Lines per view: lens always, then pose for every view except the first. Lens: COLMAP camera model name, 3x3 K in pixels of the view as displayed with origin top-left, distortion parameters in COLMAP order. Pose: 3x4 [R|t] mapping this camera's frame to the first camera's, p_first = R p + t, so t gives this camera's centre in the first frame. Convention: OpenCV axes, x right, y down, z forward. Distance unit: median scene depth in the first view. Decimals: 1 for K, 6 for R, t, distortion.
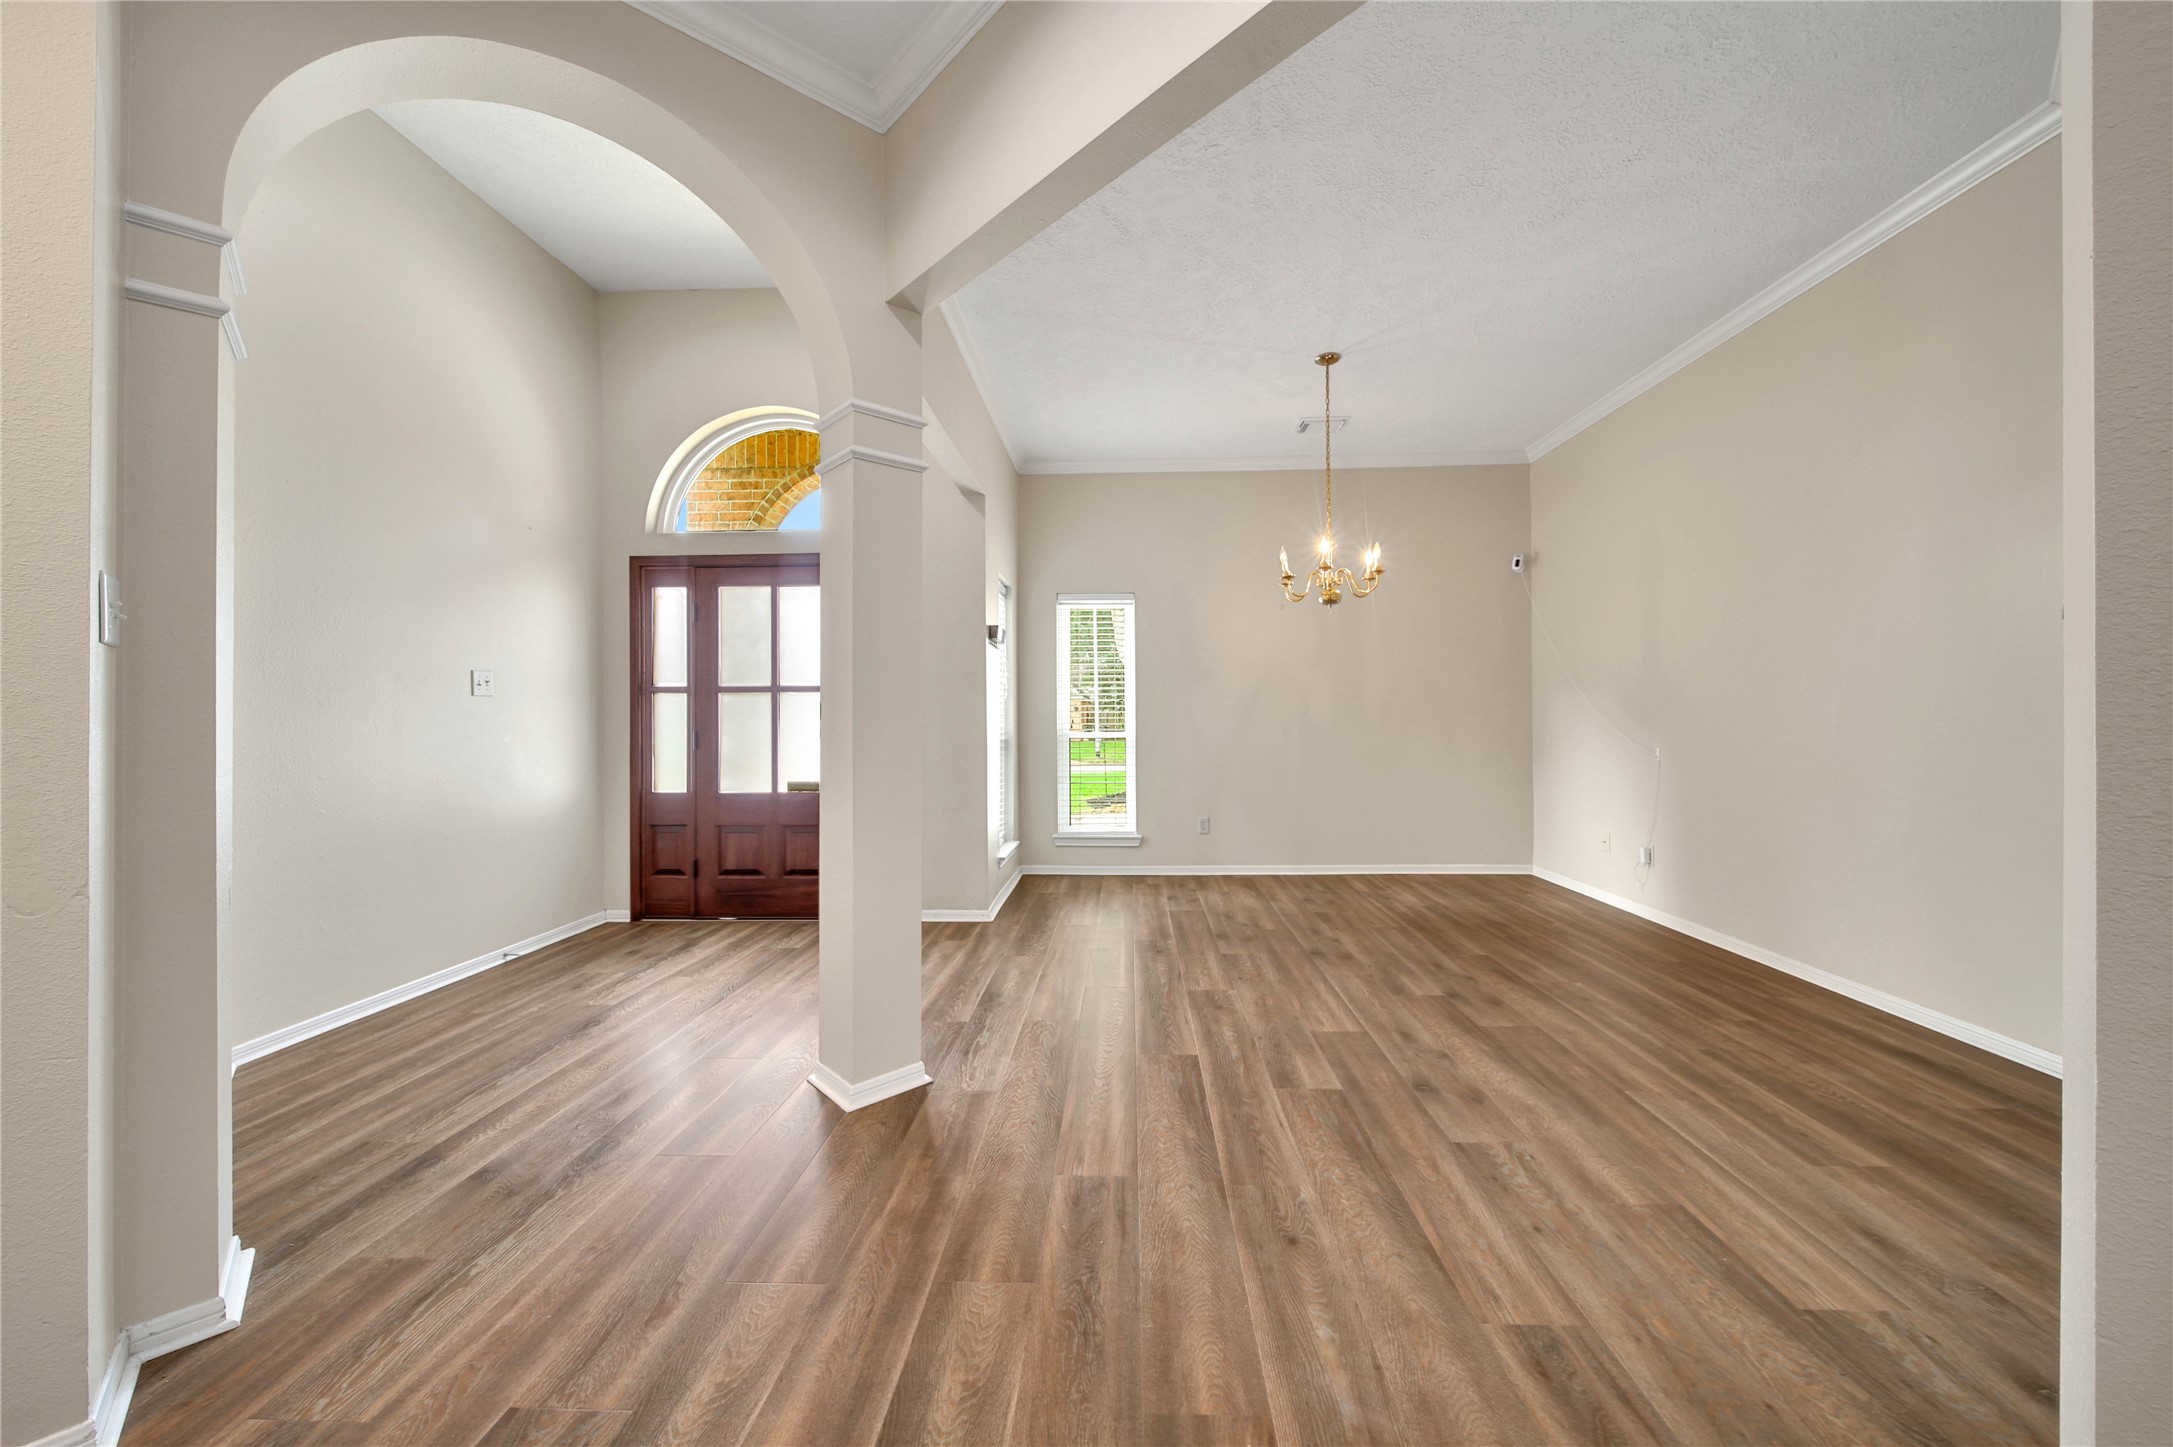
lens RADIAL K [[788.3, 0, 1071.7], [0, 788.3, 714.9], [0, 0, 1]] dist [0.002010, -0.001996]
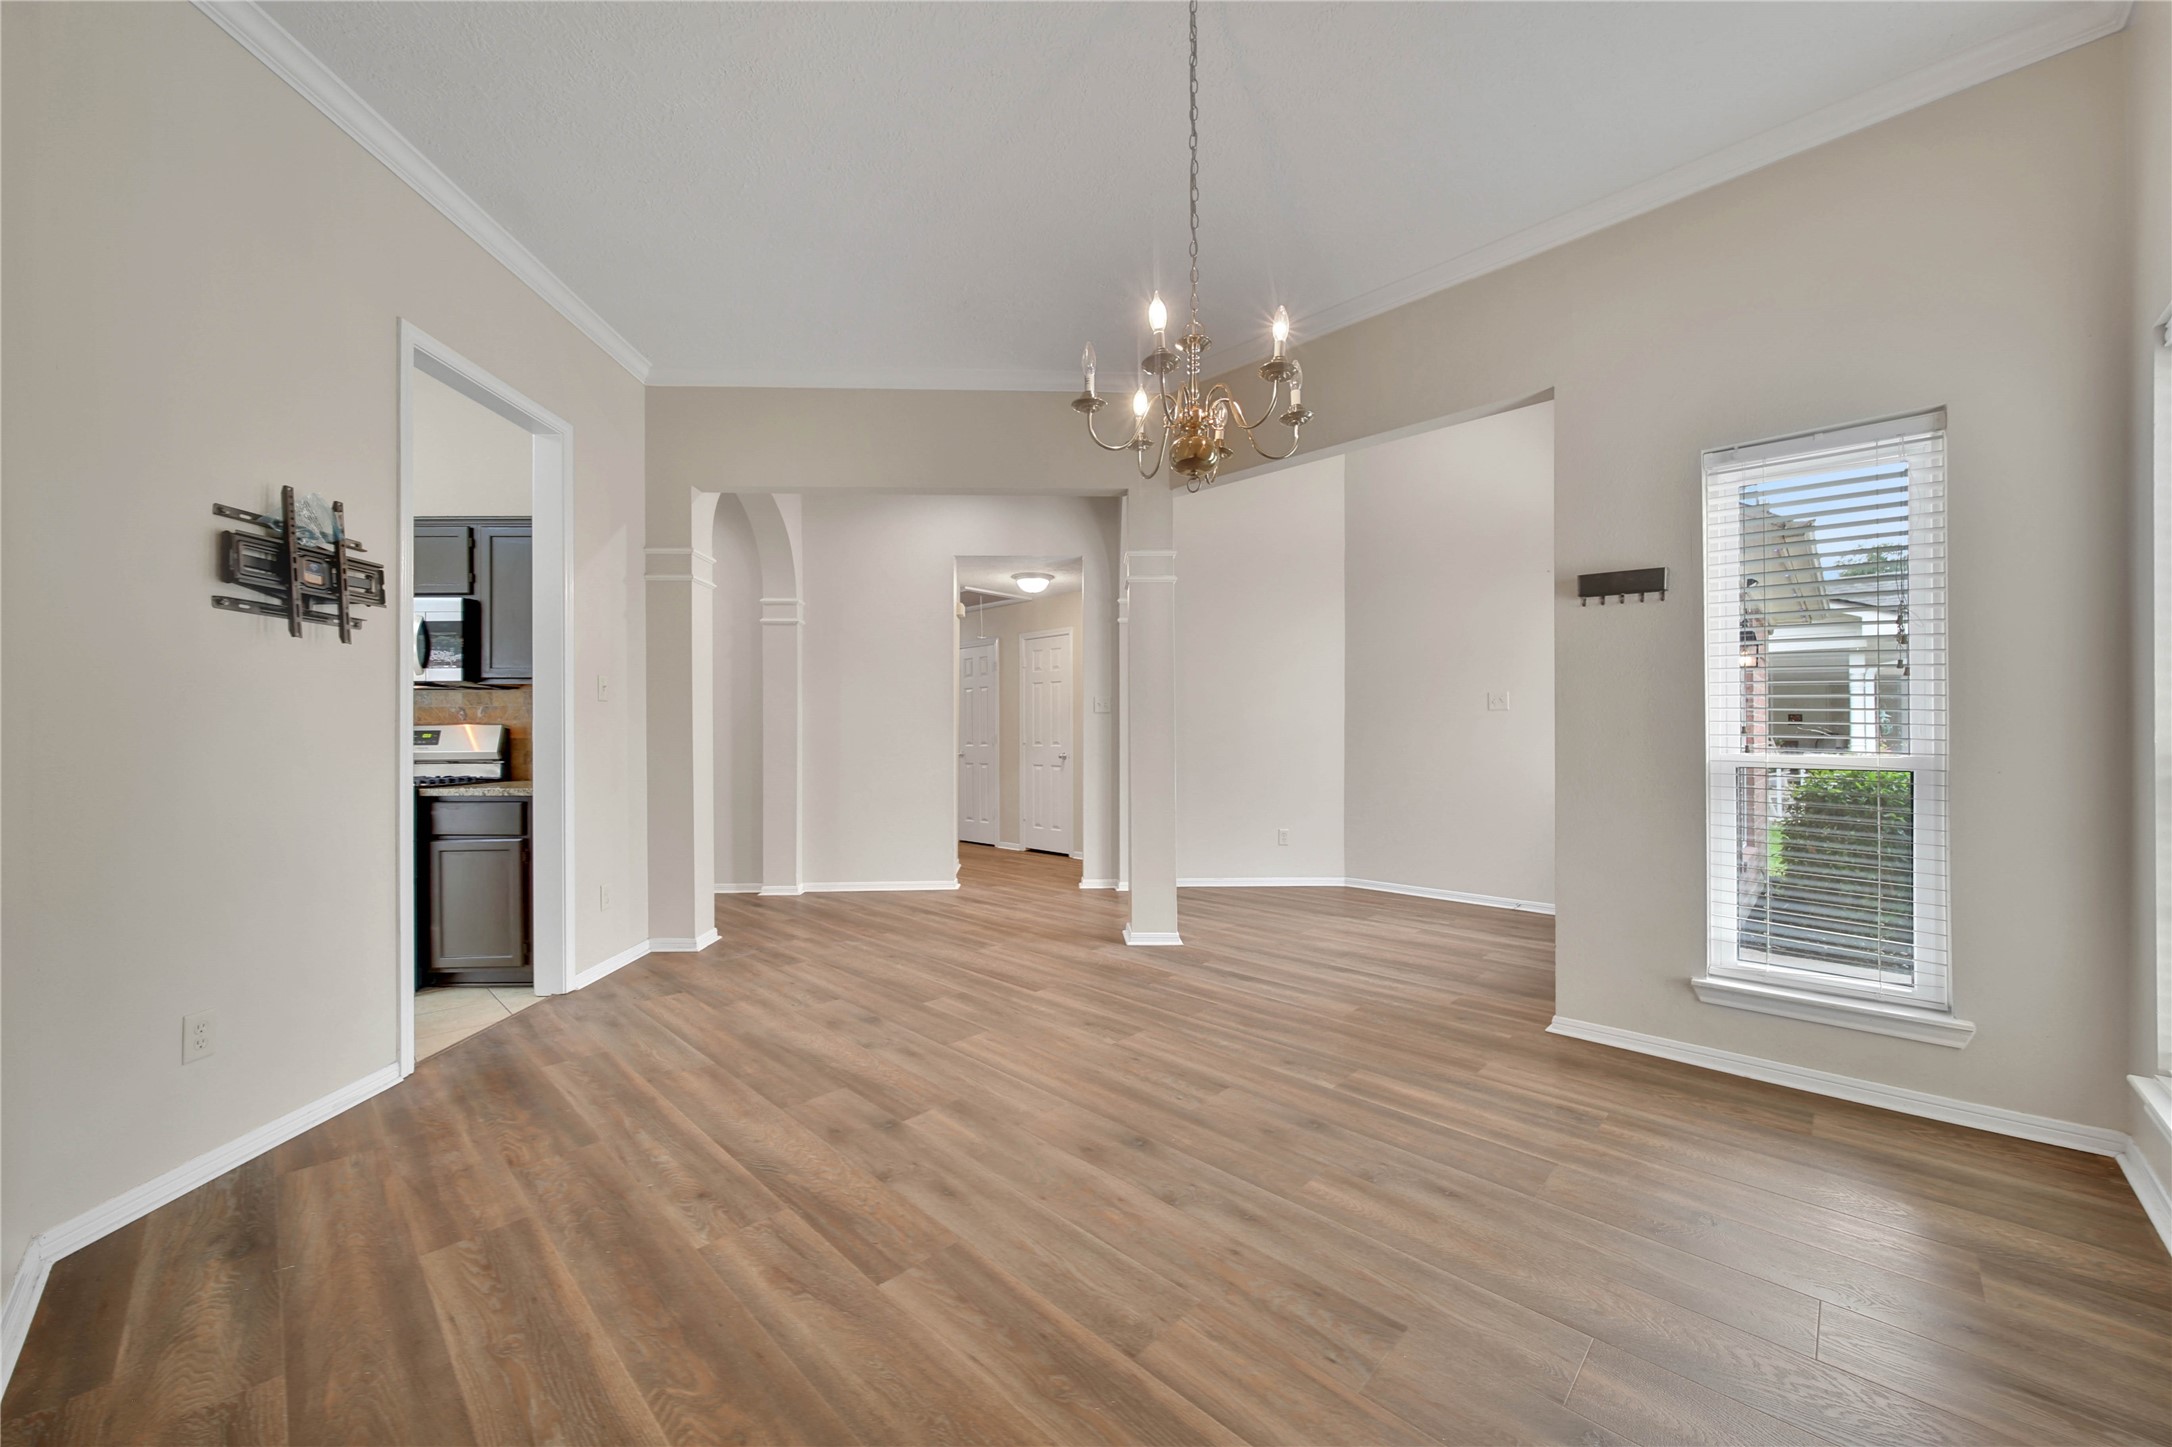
lens RADIAL K [[787.9, 0, 1108.4], [0, 787.9, 730.0], [0, 0, 1]] dist [0.002010, -0.001996]
pose [[-0.625834, 0.003968, -0.779946, 0.879992], [0.012189, 0.999915, -0.004694, 0.010750], [0.779861, -0.012444, -0.625829, 1.542834]]
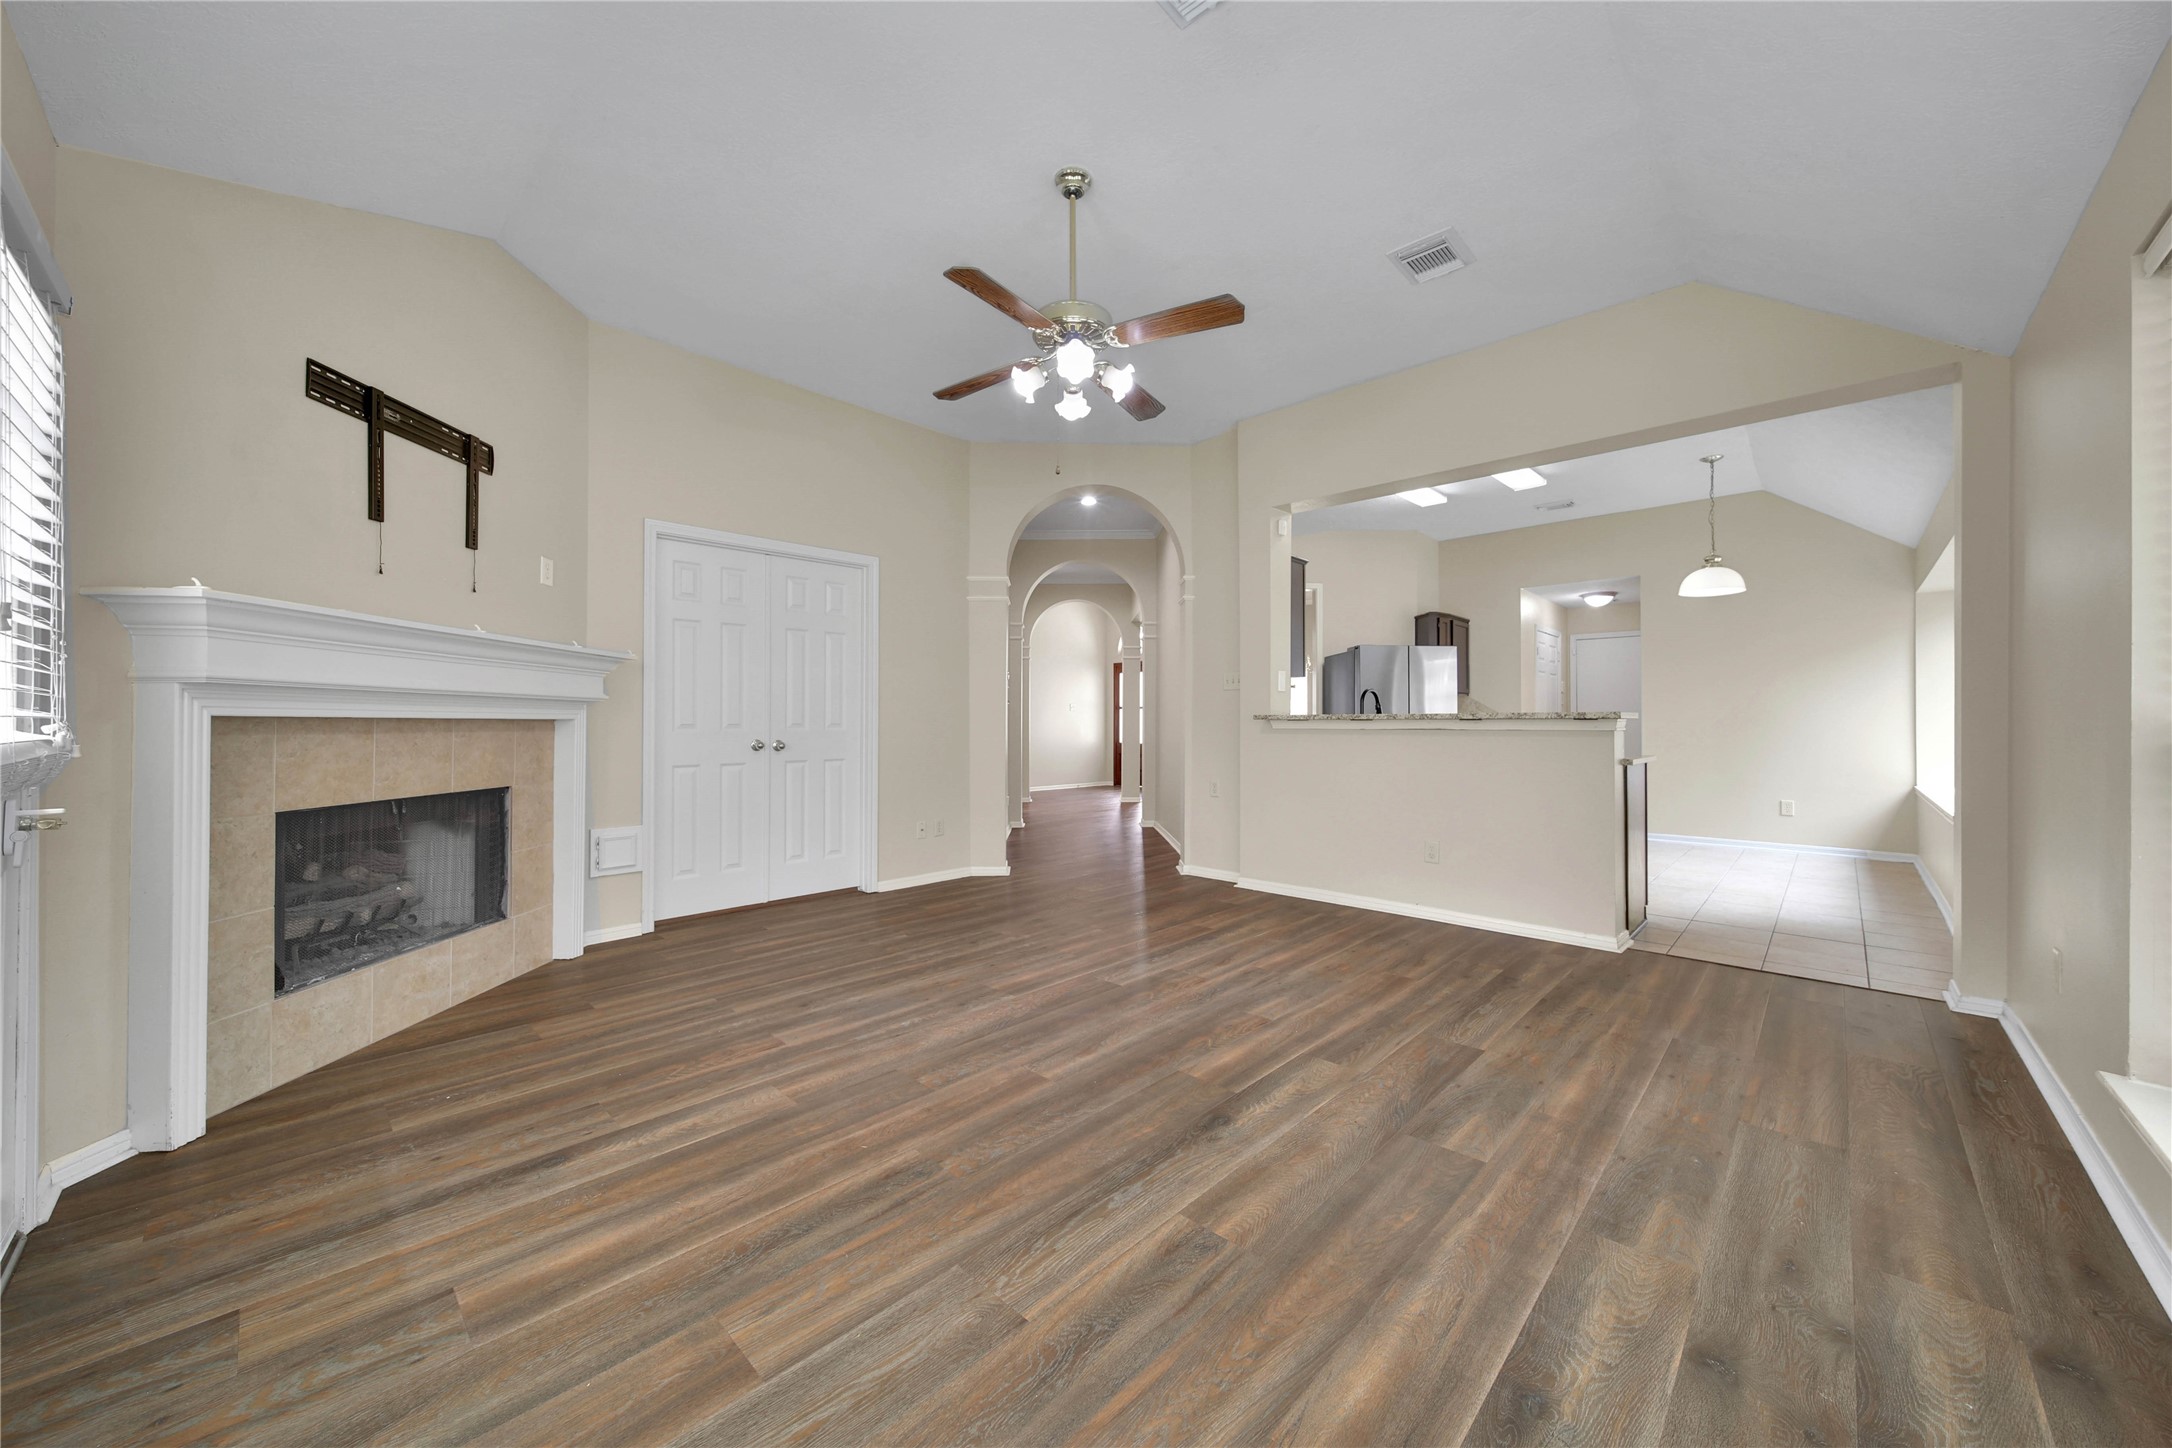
lens RADIAL K [[787.9, 0, 1080.0], [0, 787.9, 719.6], [0, 0, 1]] dist [0.002010, -0.001996]
pose [[0.769394, 0.002725, -0.638769, 1.760333], [-0.003002, 0.999995, 0.000650, 0.011316], [0.638767, 0.001418, 0.769399, -1.933643]]
